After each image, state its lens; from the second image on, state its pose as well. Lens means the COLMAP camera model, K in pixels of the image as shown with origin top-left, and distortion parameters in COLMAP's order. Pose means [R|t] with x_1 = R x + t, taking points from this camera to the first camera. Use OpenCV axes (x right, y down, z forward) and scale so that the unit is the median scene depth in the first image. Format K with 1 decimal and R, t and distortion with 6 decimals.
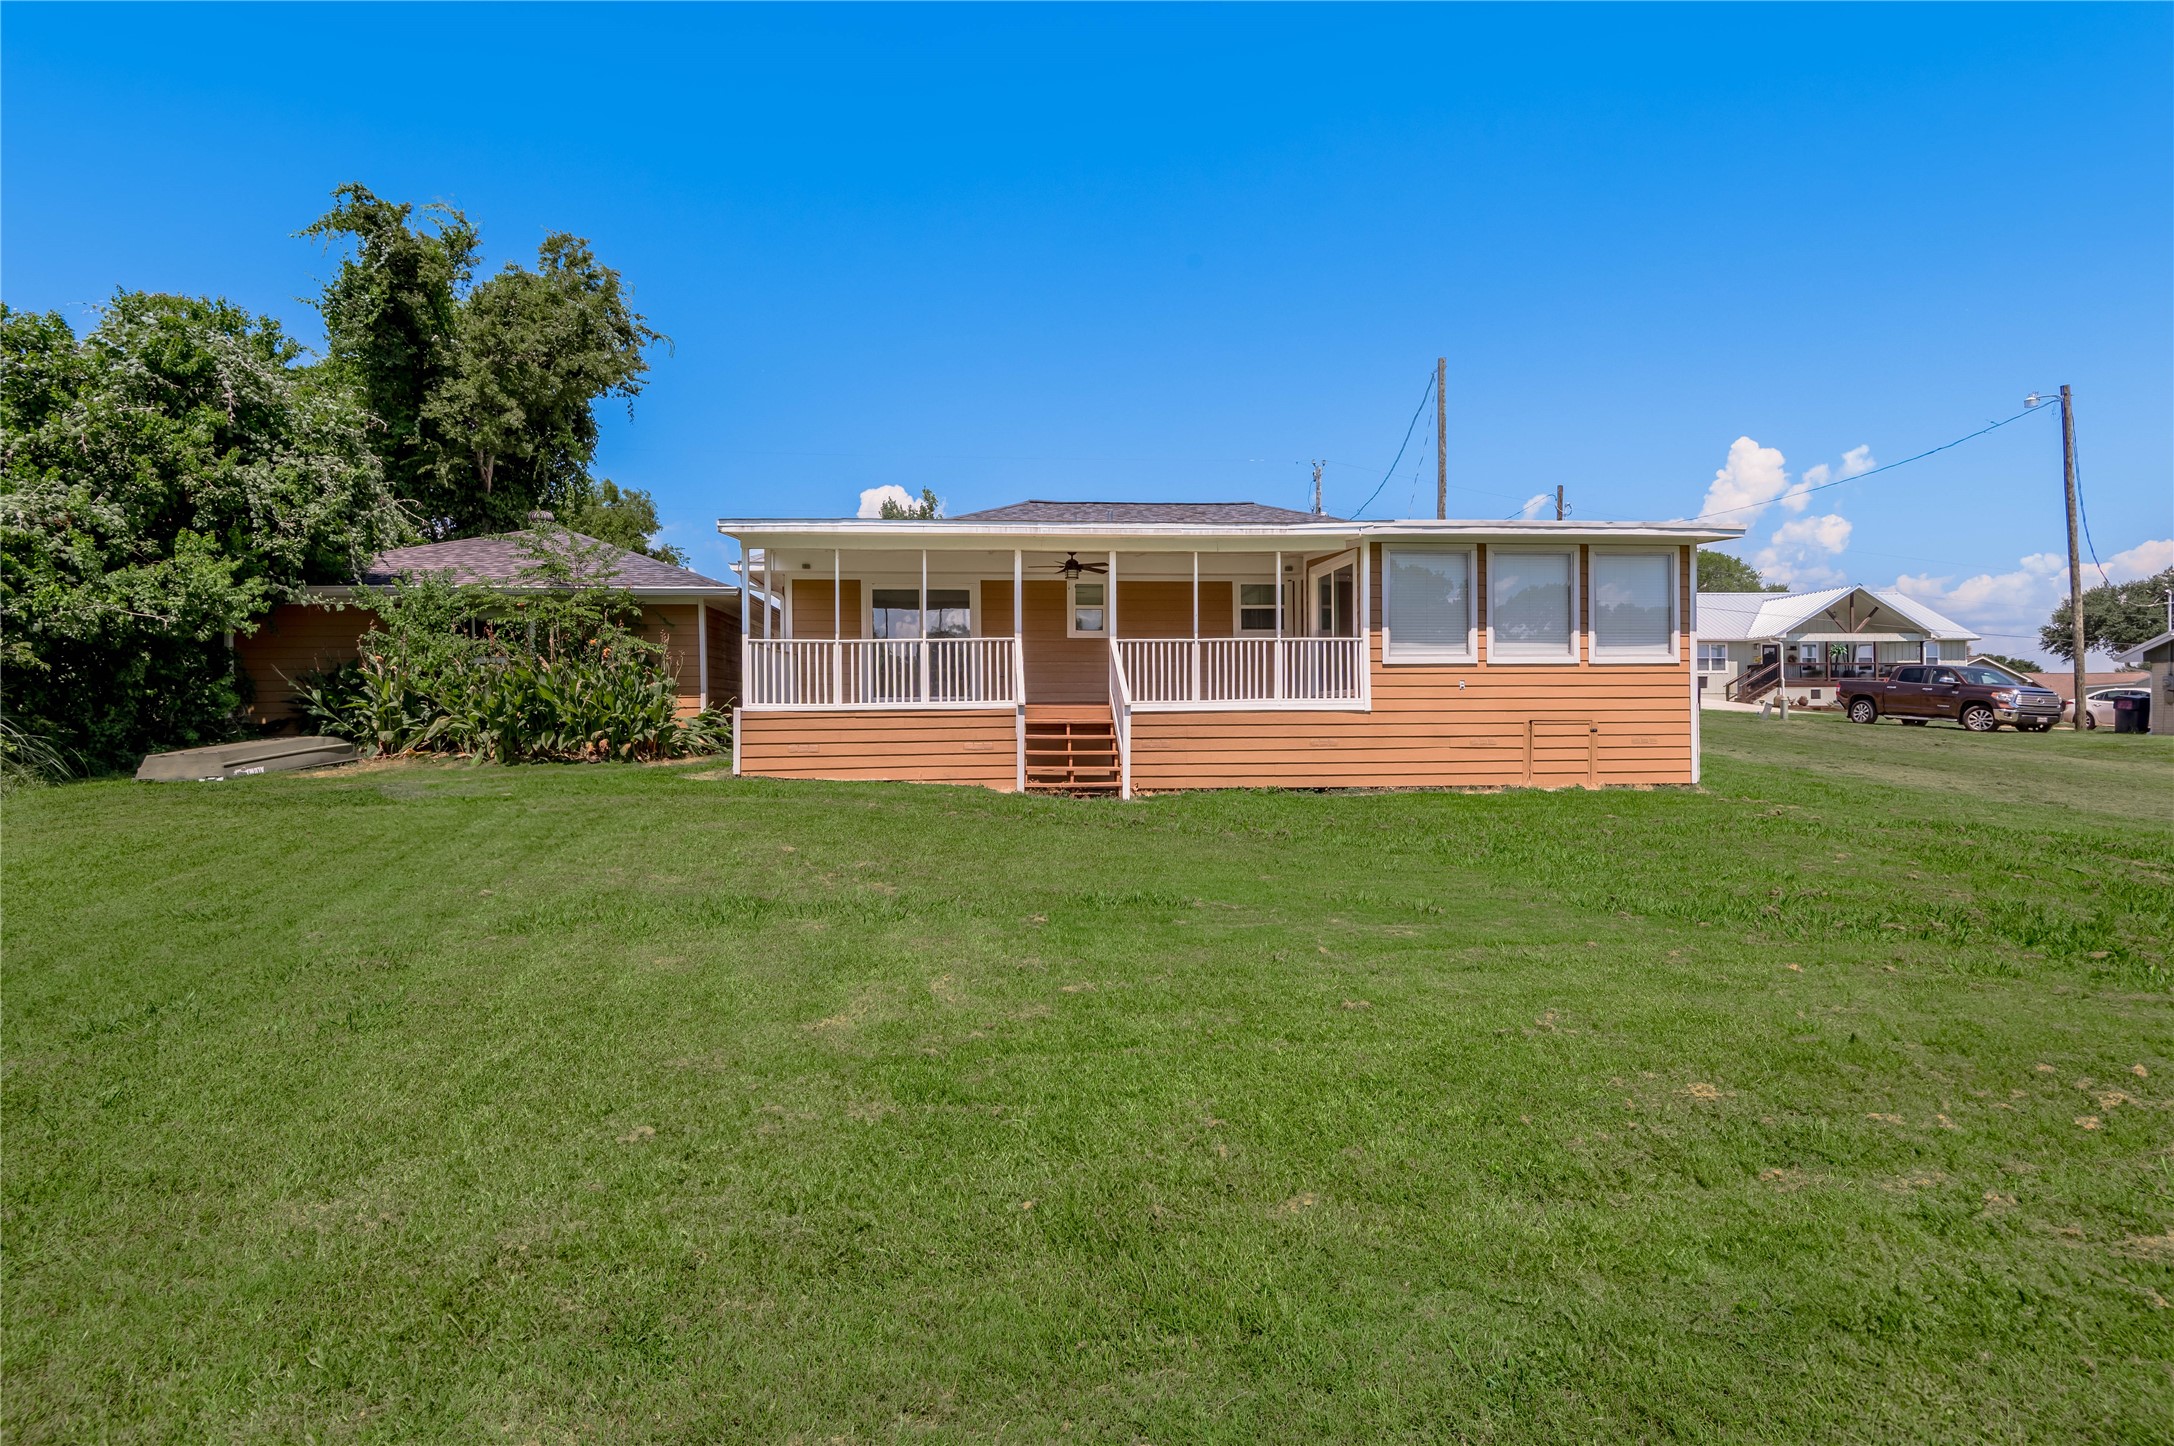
lens RADIAL K [[1038.8, 0, 1079.9], [0, 1038.8, 722.8], [0, 0, 1]] dist [0.021902, -0.002939]
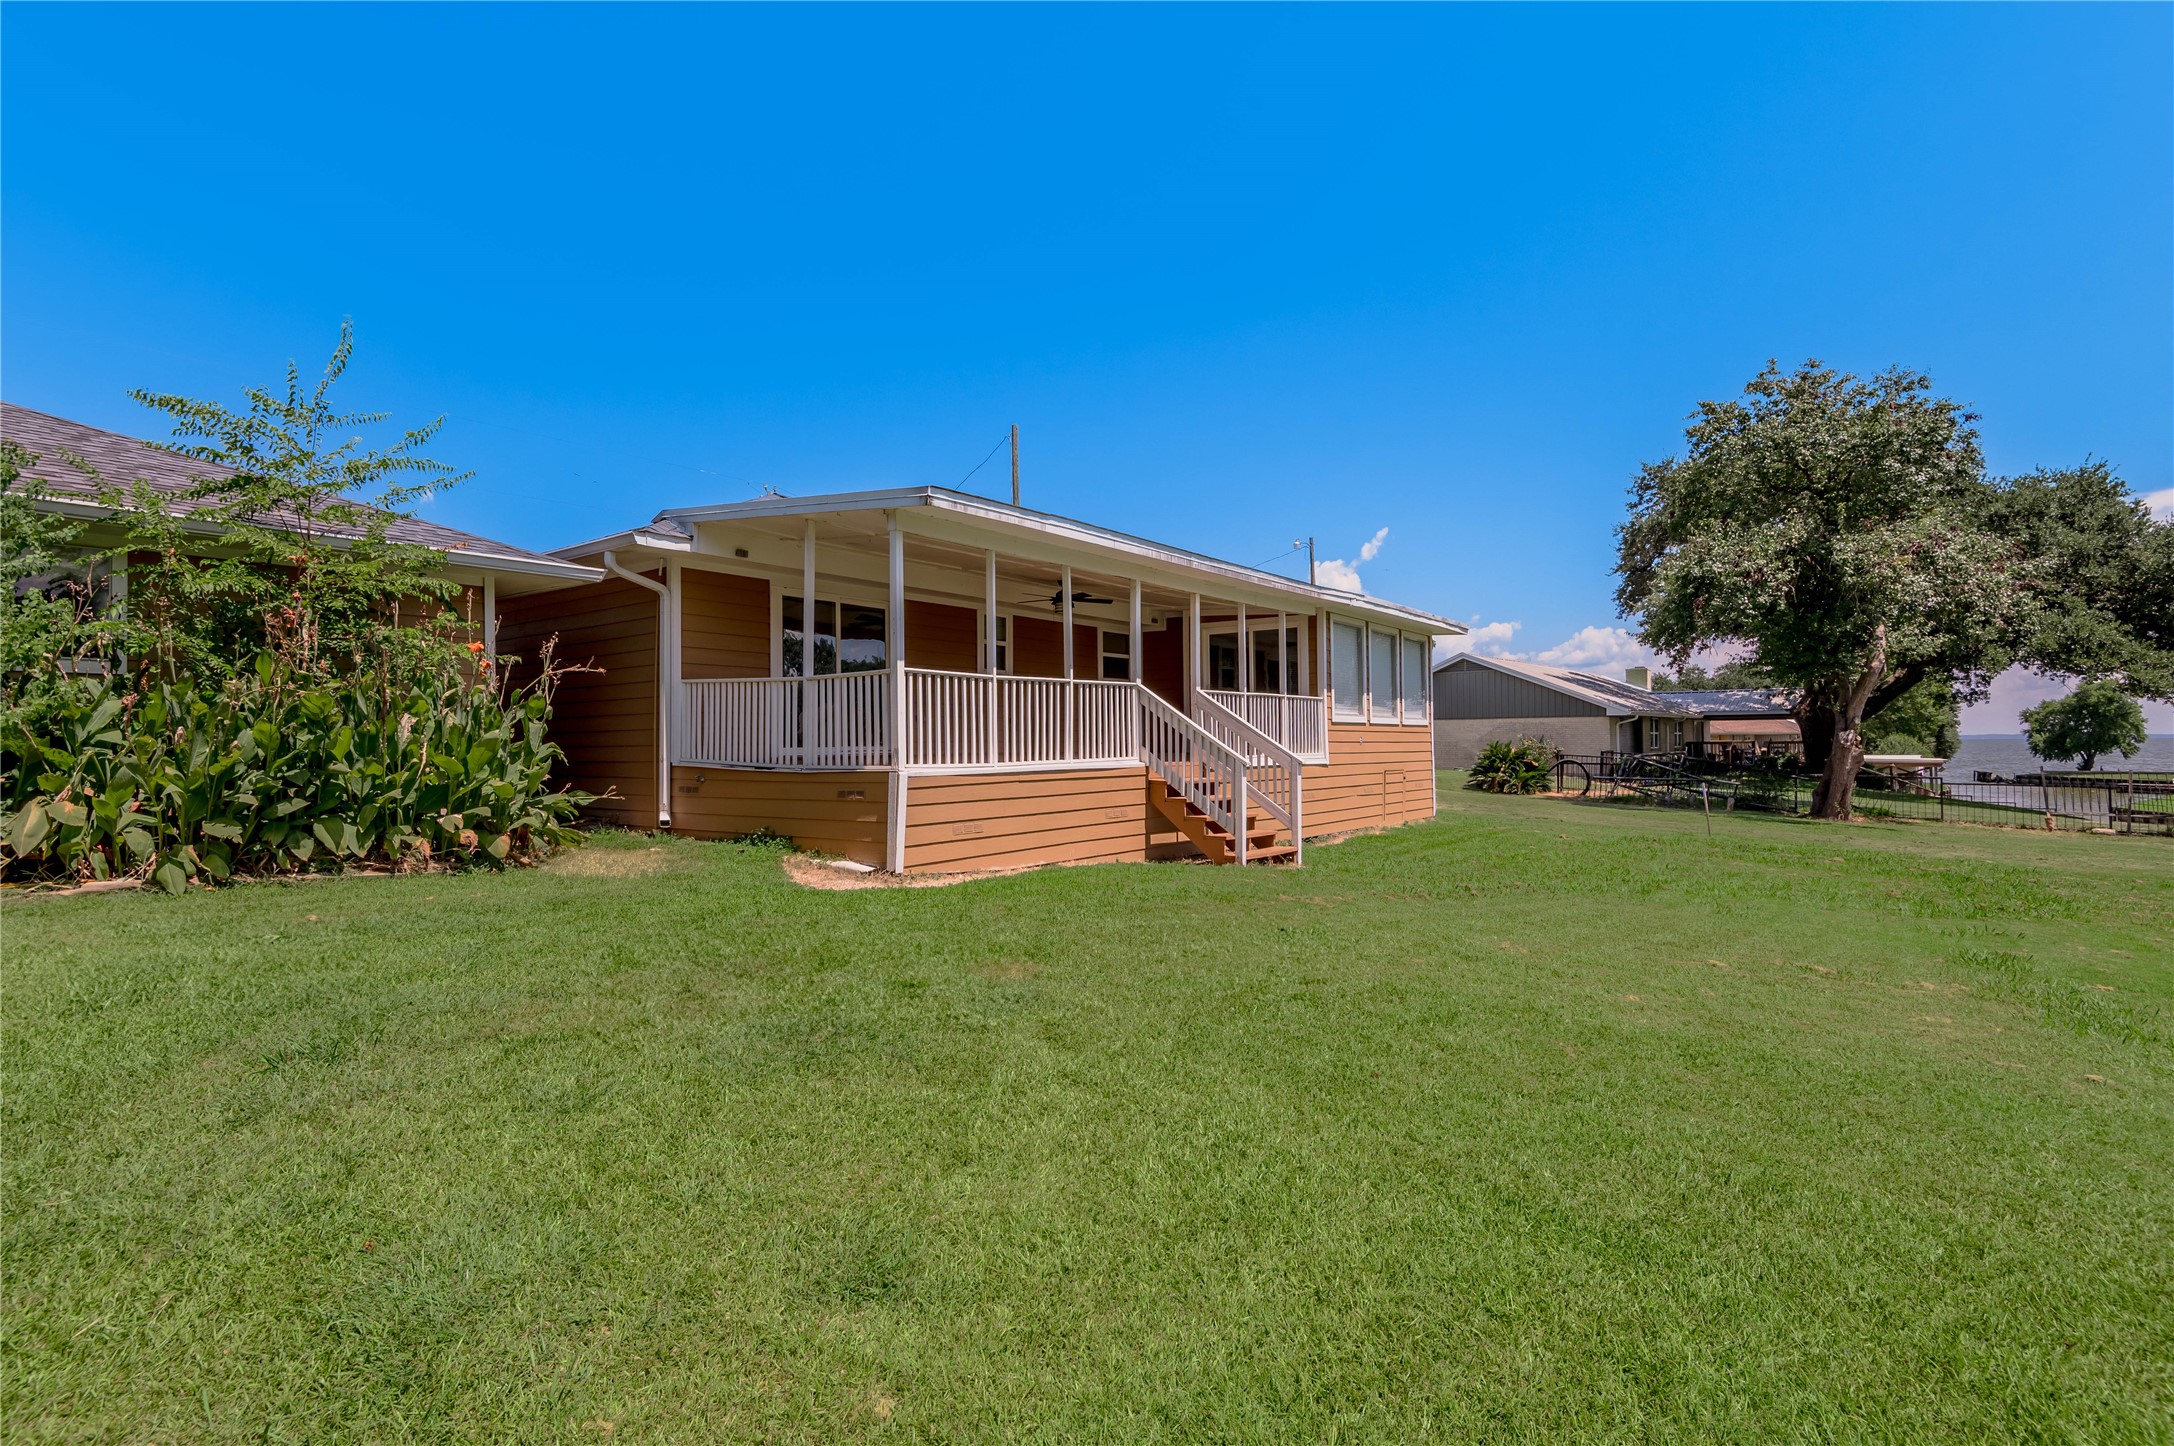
lens RADIAL K [[1038.8, 0, 1082.1], [0, 1038.8, 722.6], [0, 0, 1]] dist [0.021902, -0.002939]
pose [[0.690147, 0.019194, 0.723415, -0.681463], [0.003557, 0.999546, -0.029914, -0.023837], [-0.723661, 0.023218, 0.689765, 0.436888]]
